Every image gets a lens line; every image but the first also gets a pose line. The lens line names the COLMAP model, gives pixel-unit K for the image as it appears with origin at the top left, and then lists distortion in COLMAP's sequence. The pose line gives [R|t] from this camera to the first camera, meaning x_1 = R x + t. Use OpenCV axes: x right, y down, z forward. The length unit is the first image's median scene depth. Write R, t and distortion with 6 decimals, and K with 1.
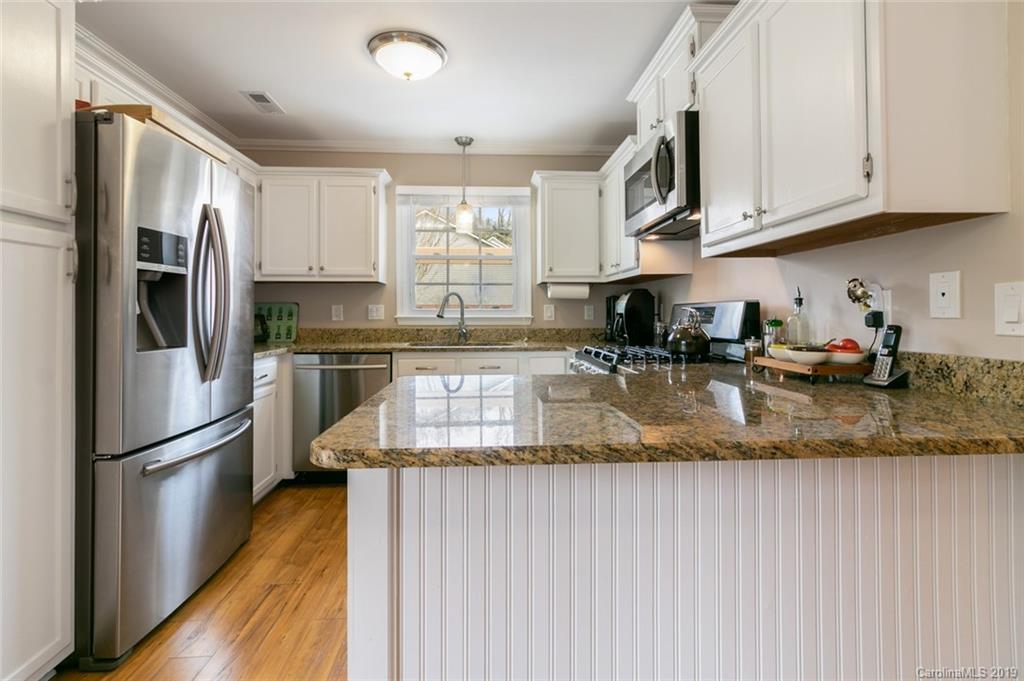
lens RADIAL K [[489.0, 0, 515.0], [0, 489.0, 301.3], [0, 0, 1]] dist [0.000687, 0.000430]
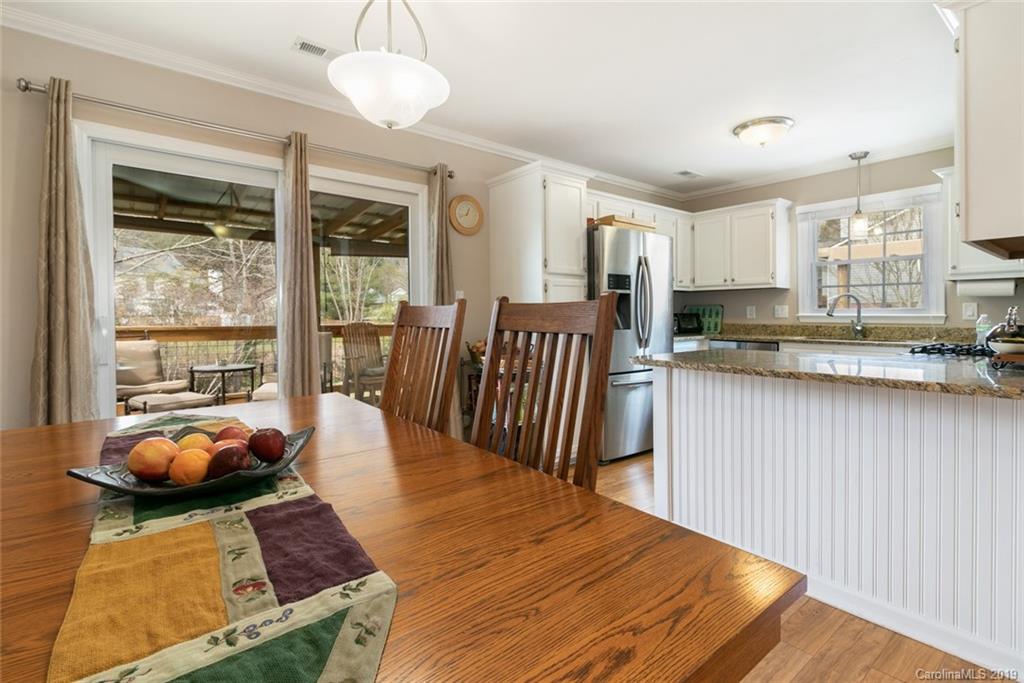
lens RADIAL K [[495.1, 0, 522.2], [0, 495.1, 317.8], [0, 0, 1]] dist [-0.002118, -0.000046]
pose [[0.587886, 0.006025, -0.808921, 0.439253], [0.021748, 0.999493, 0.023249, -0.007044], [0.808651, -0.031260, 0.587457, -0.344483]]
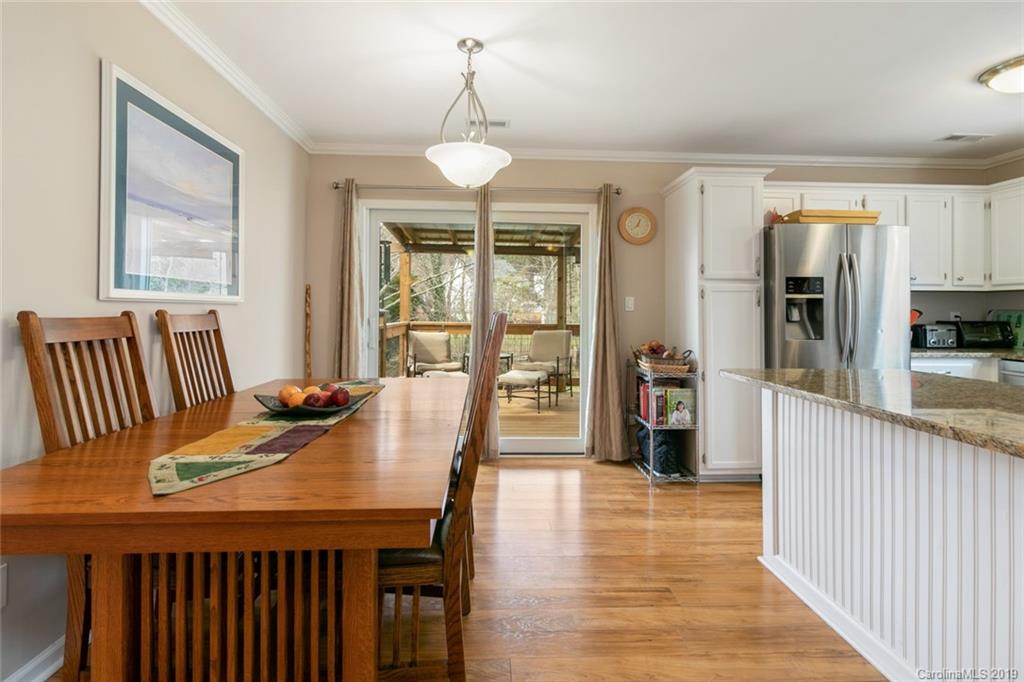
lens RADIAL K [[498.0, 0, 510.2], [0, 498.0, 306.4], [0, 0, 1]] dist [0.001261, 0.000373]
pose [[-0.013519, -0.007215, -0.999883, 0.681298], [0.016296, 0.999840, -0.007435, -0.018582], [0.999776, -0.016395, -0.013399, -0.054430]]
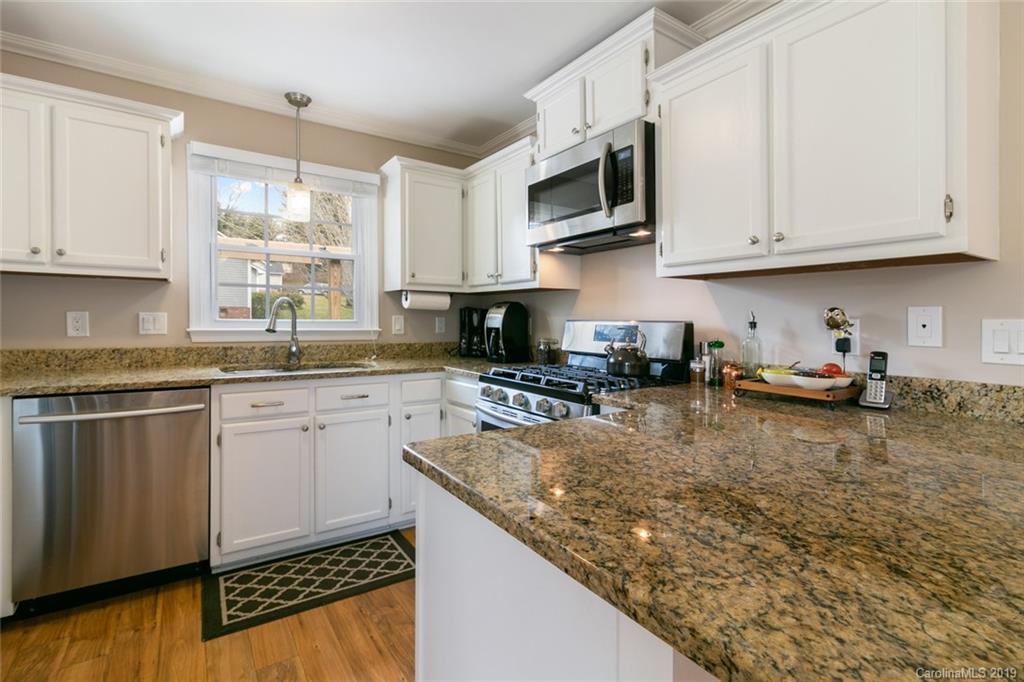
lens RADIAL K [[474.7, 0, 509.7], [0, 474.7, 315.2], [0, 0, 1]] dist [0.000009, -0.000080]
pose [[0.863197, 0.015506, 0.504630, -0.240778], [-0.025791, 0.999578, 0.013401, -0.013181], [-0.504209, -0.024583, 0.863232, 0.237017]]
